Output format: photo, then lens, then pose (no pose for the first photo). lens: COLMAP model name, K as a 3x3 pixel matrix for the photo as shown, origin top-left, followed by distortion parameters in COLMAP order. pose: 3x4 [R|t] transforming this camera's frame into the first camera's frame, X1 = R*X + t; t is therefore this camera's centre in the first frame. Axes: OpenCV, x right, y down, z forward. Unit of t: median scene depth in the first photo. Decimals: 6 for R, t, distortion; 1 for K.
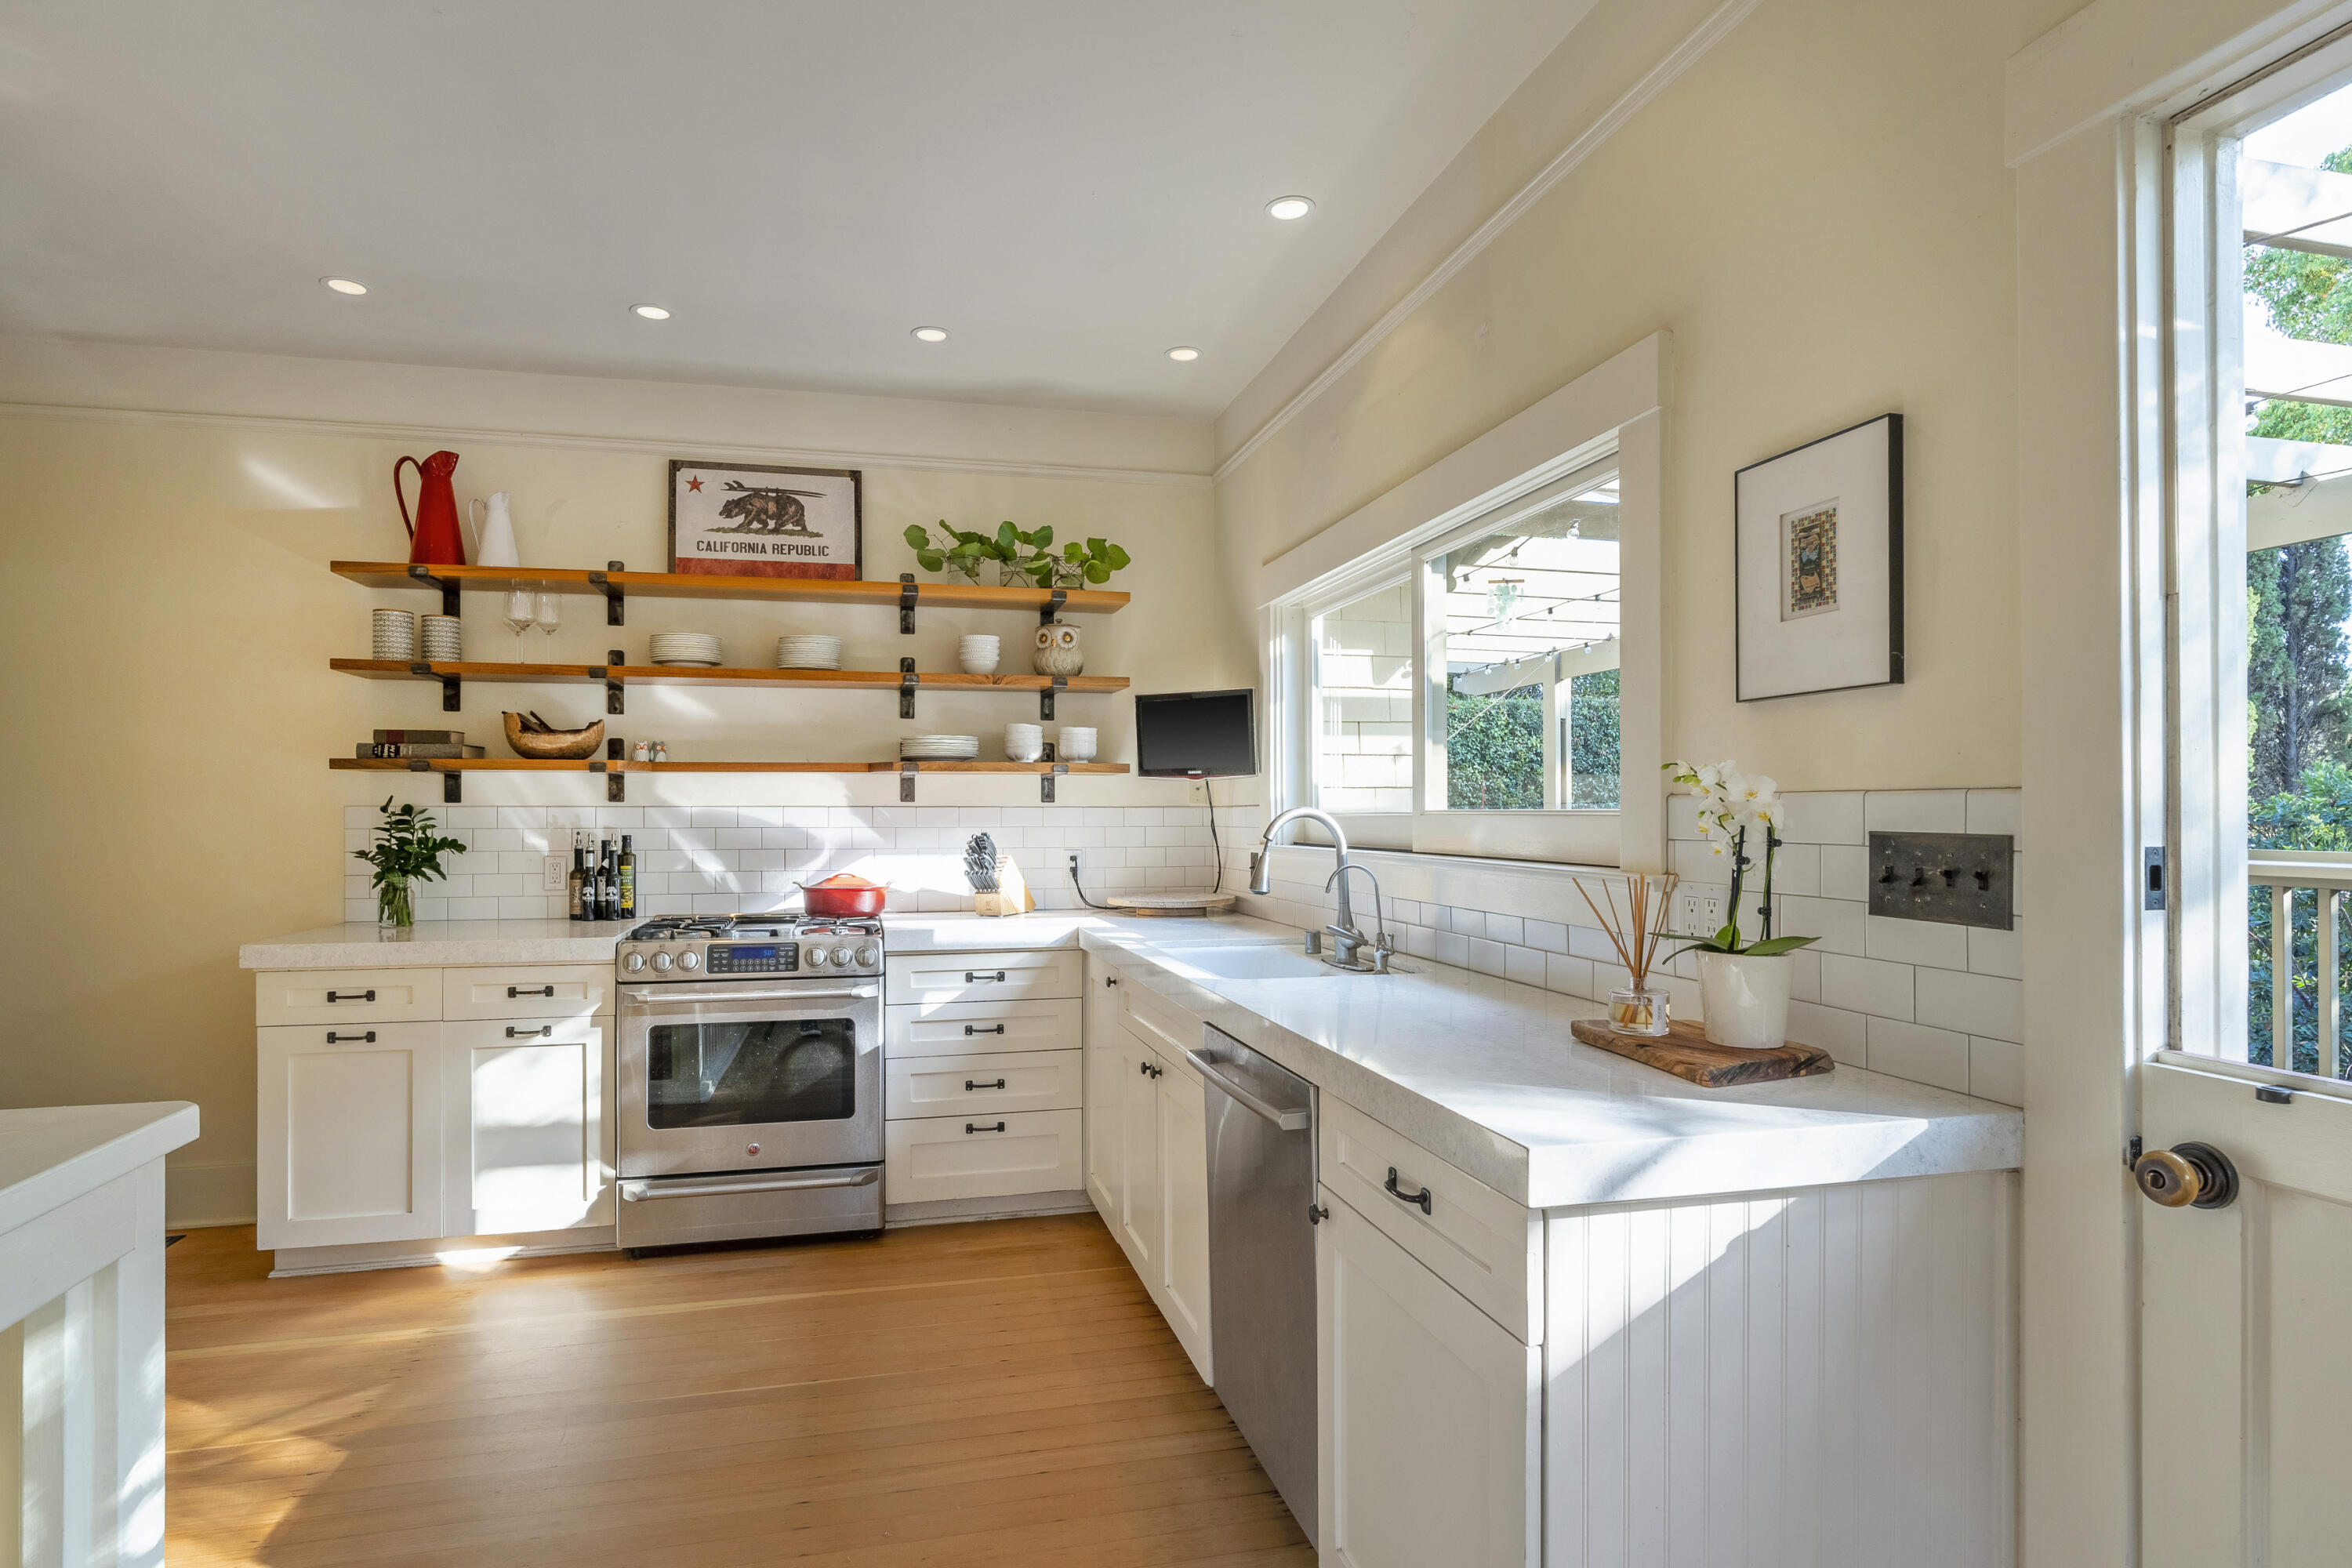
lens RADIAL K [[1208.7, 0, 1172.9], [0, 1208.7, 799.6], [0, 0, 1]] dist [0.000356, 0.000043]
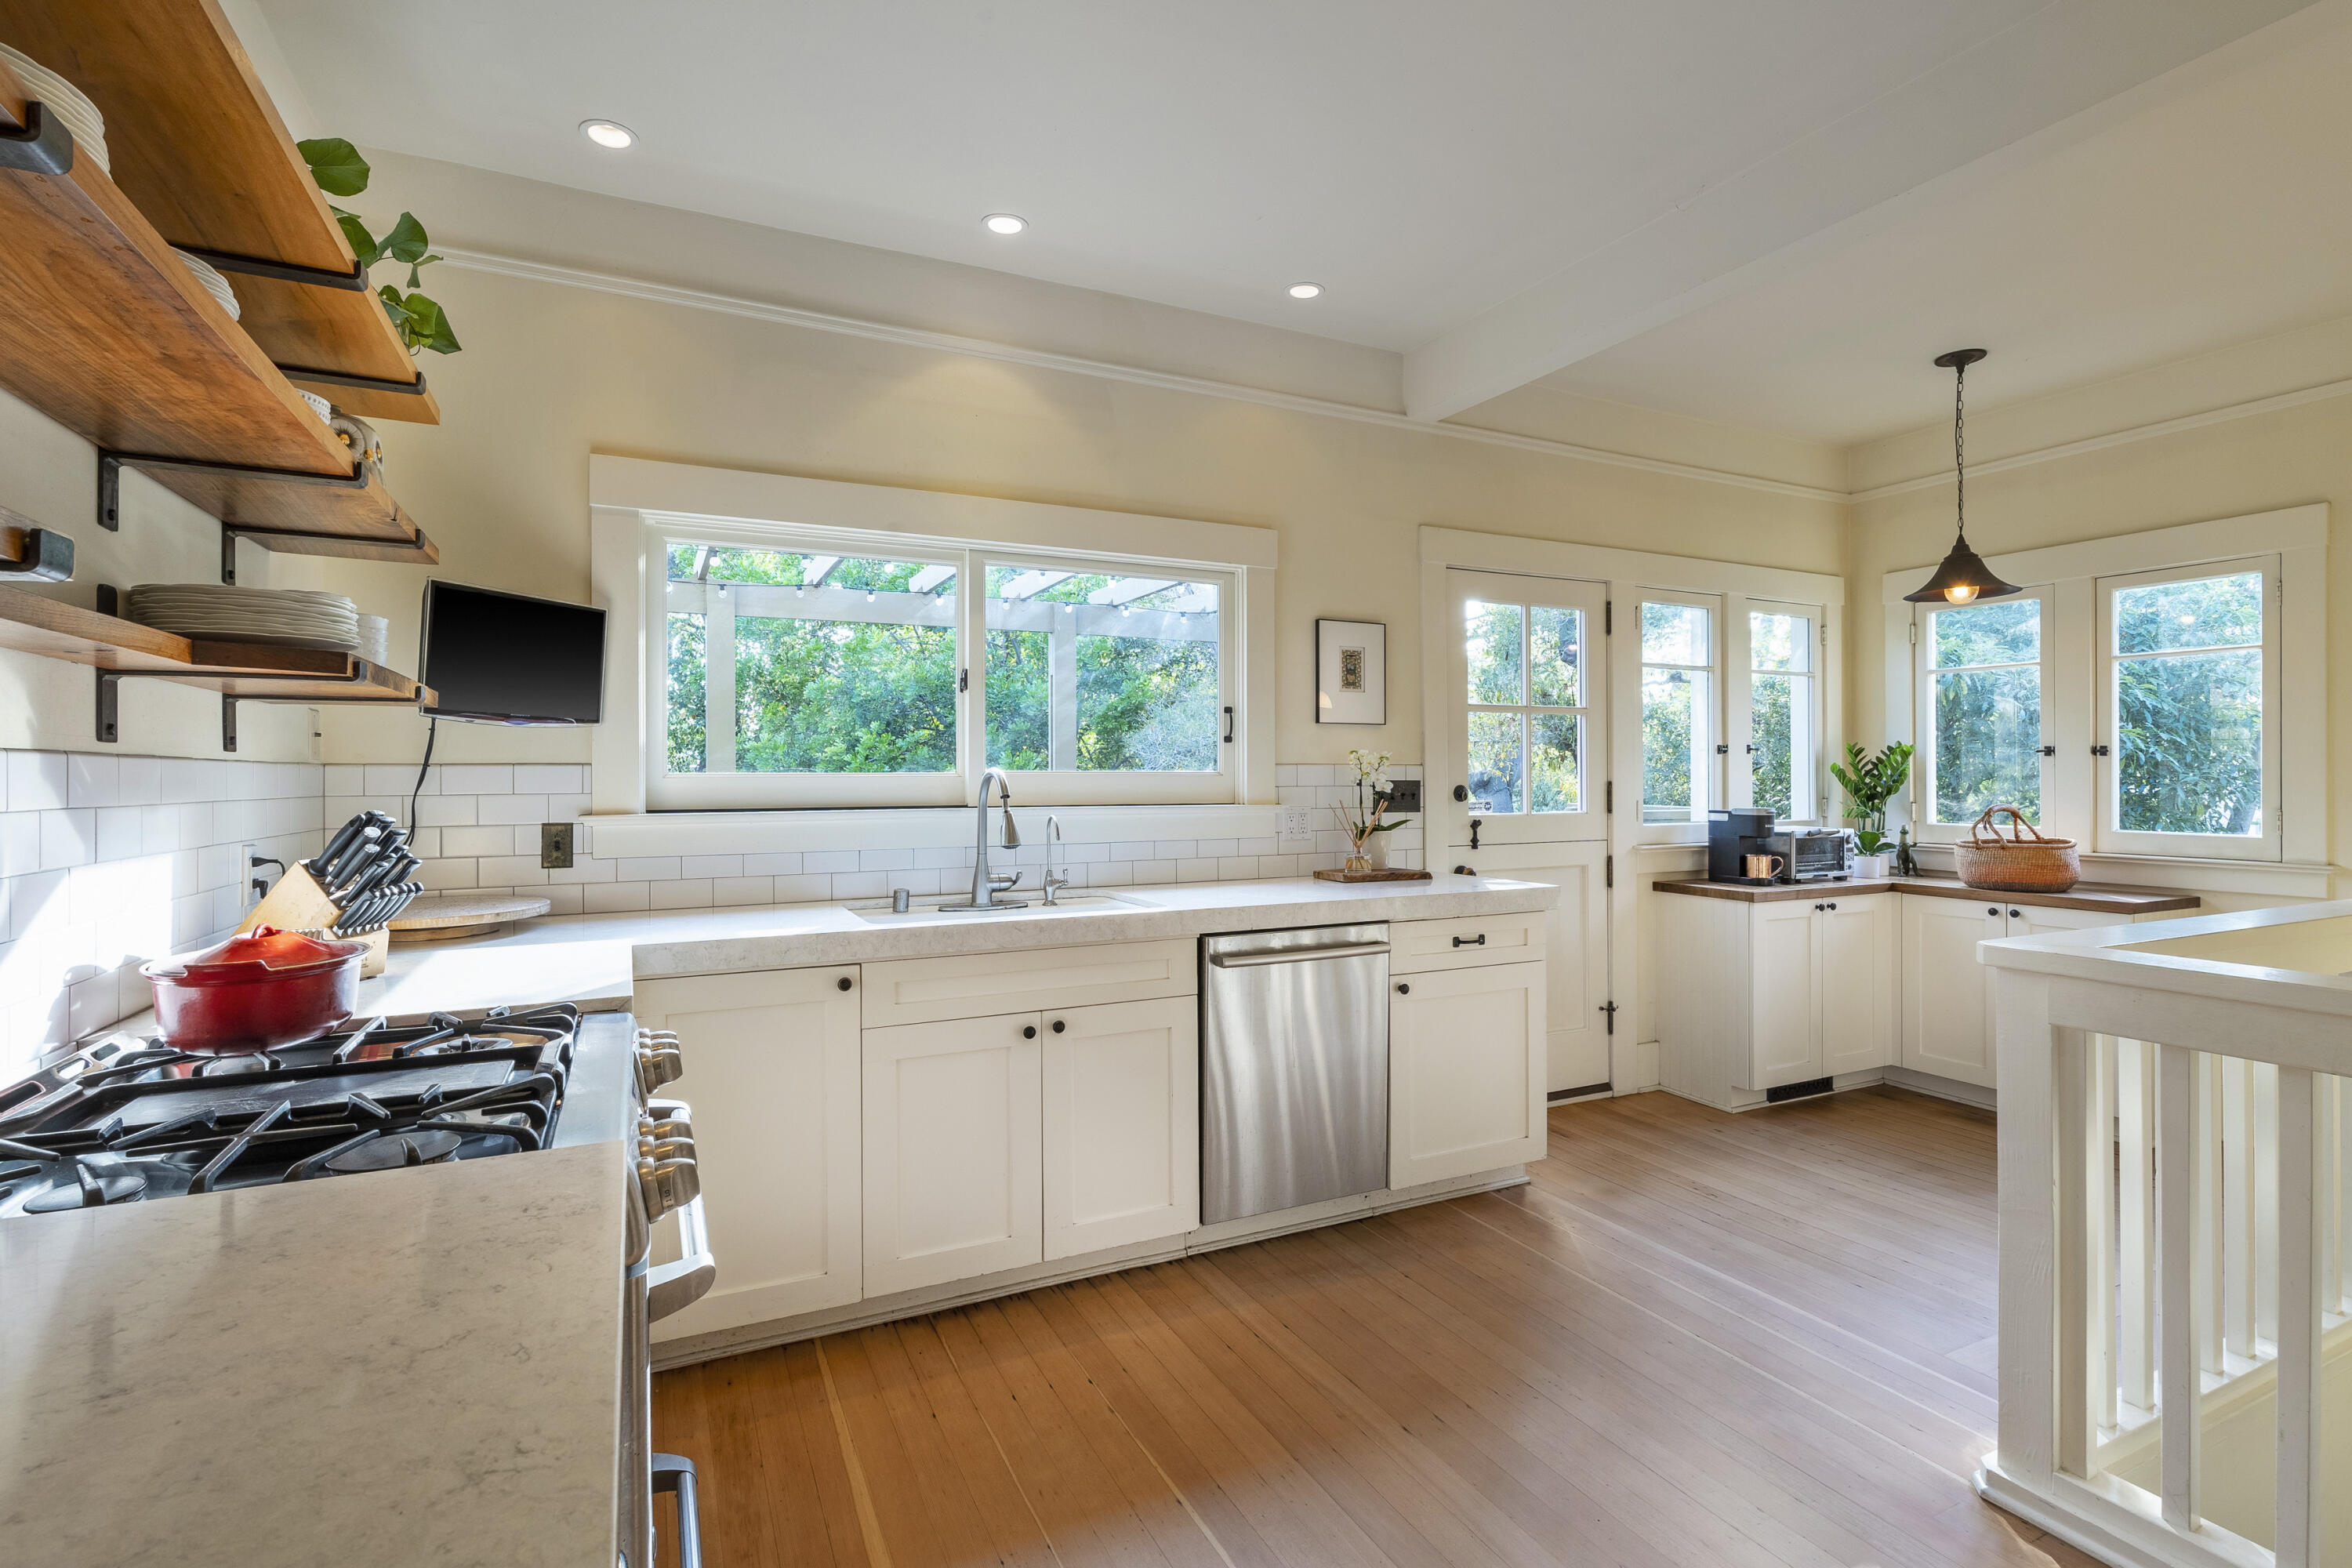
lens RADIAL K [[1104.3, 0, 1179.4], [0, 1104.3, 778.3], [0, 0, 1]] dist [-0.000296, -0.000067]
pose [[-0.210237, 0.007289, 0.977623, -1.498572], [0.000362, 0.999973, -0.007377, 0.035490], [-0.977650, -0.001197, -0.210234, 1.734533]]
